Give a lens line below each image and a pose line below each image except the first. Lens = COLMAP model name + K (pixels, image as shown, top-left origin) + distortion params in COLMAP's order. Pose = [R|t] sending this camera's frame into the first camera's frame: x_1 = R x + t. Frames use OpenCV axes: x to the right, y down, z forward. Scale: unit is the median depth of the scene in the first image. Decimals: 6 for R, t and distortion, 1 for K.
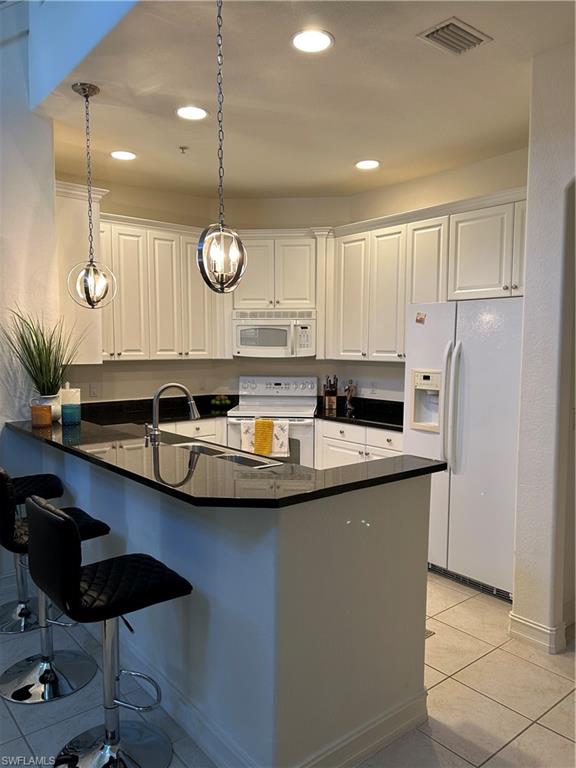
lens RADIAL K [[579.1, 0, 286.1], [0, 579.1, 385.5], [0, 0, 1]] dist [0.101740, -0.160103]
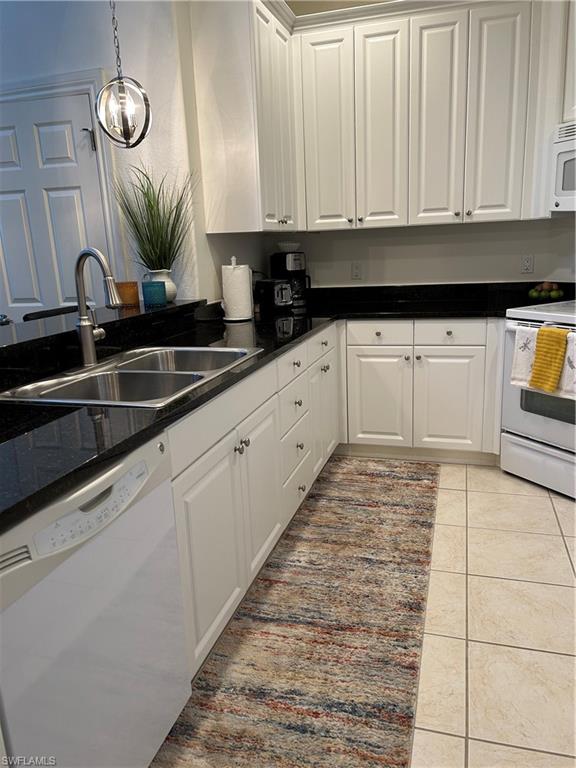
lens RADIAL K [[579.1, 0, 286.1], [0, 579.1, 385.5], [0, 0, 1]] dist [0.101740, -0.160103]
pose [[0.554876, 0.172693, -0.813812, 0.276364], [-0.018600, 0.980549, 0.195393, 0.008242], [0.831725, -0.093282, 0.547295, 0.477059]]
